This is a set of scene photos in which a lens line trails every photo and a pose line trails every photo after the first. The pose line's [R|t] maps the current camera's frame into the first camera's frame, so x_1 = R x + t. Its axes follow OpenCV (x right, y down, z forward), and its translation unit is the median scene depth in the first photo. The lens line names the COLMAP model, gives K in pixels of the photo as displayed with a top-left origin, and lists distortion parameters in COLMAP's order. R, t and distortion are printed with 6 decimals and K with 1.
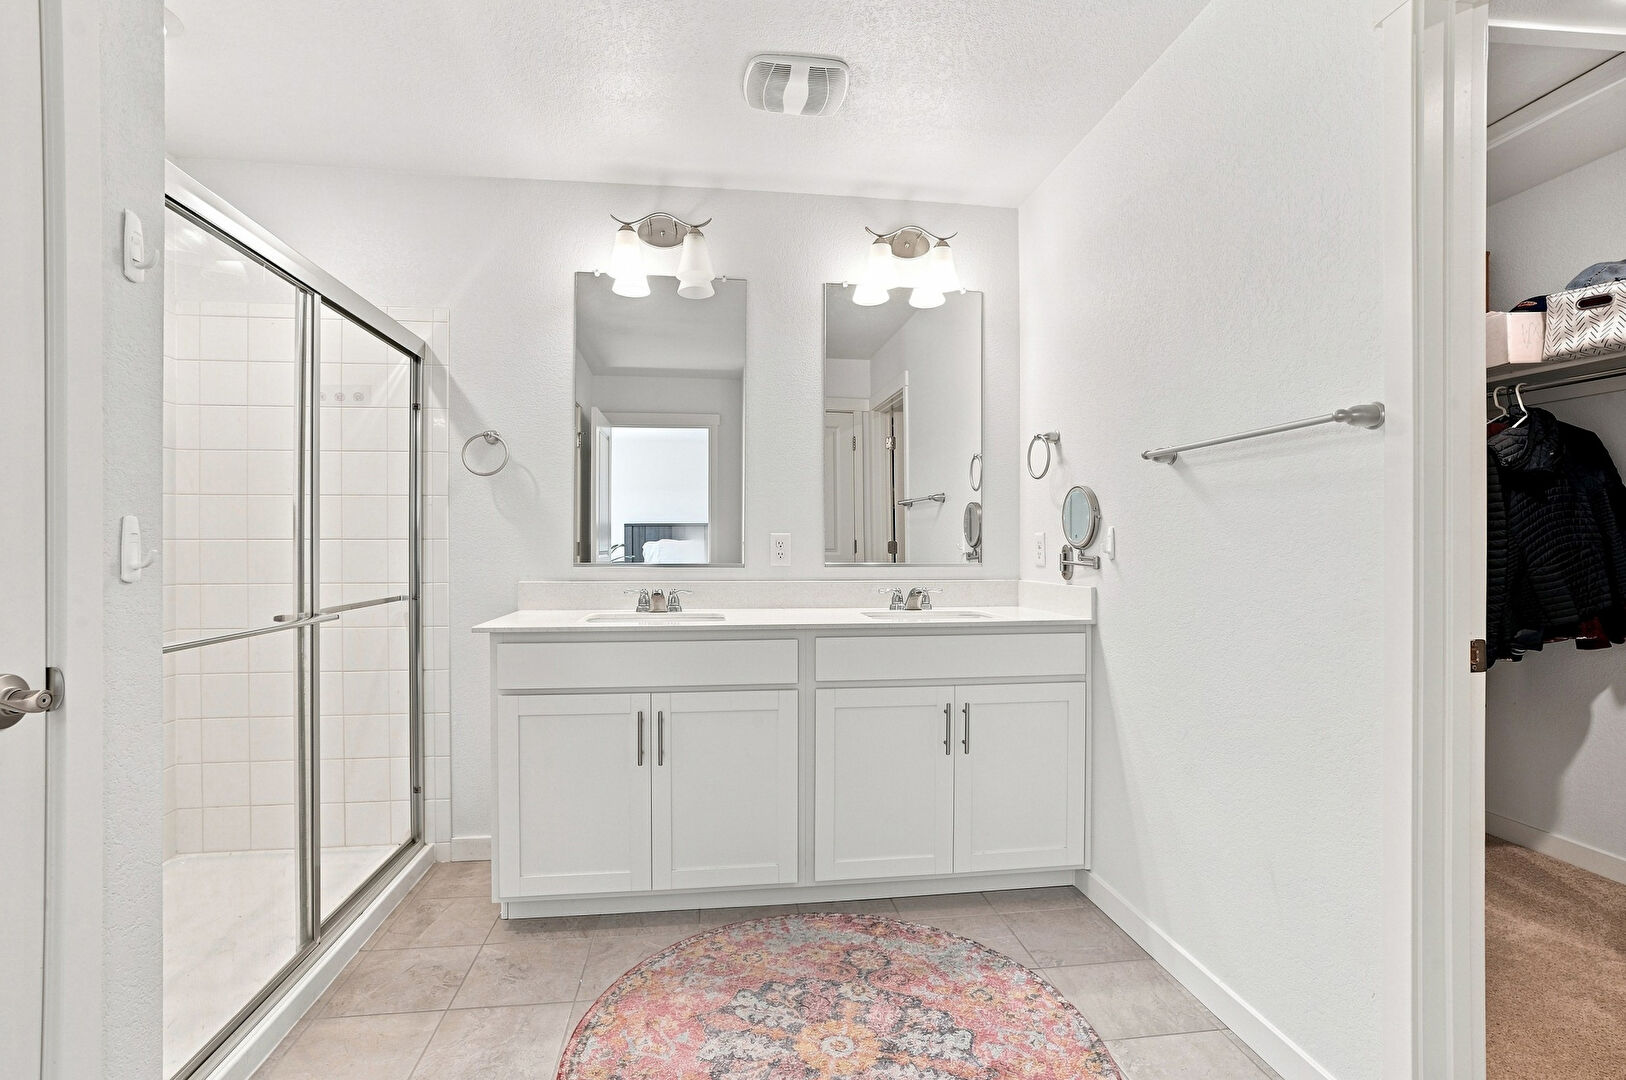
lens RADIAL K [[745.4, 0, 809.6], [0, 745.4, 536.3], [0, 0, 1]] dist [0.015785, 0.000794]
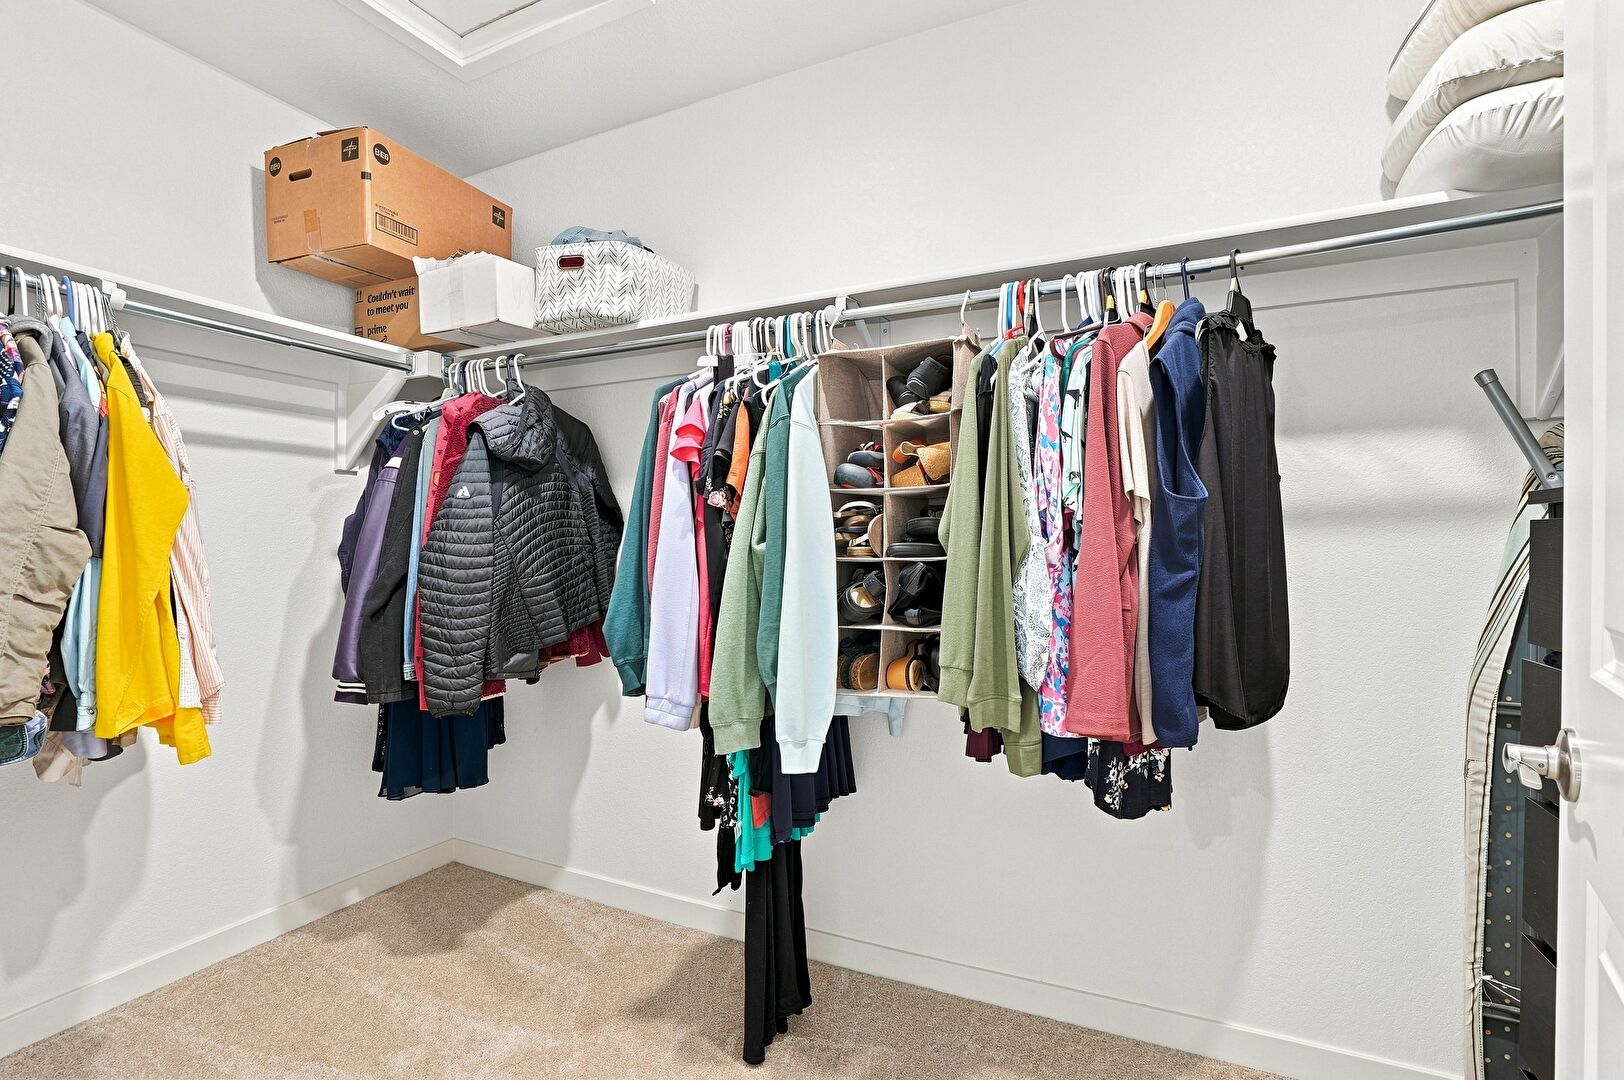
lens RADIAL K [[744.5, 0, 815.6], [0, 744.5, 544.1], [0, 0, 1]] dist [0.015785, 0.000794]
pose [[0.563855, -0.001004, 0.825873, 0.467693], [-0.002005, 0.999995, 0.002585, 0.001439], [-0.825871, -0.003113, 0.563850, 0.286837]]
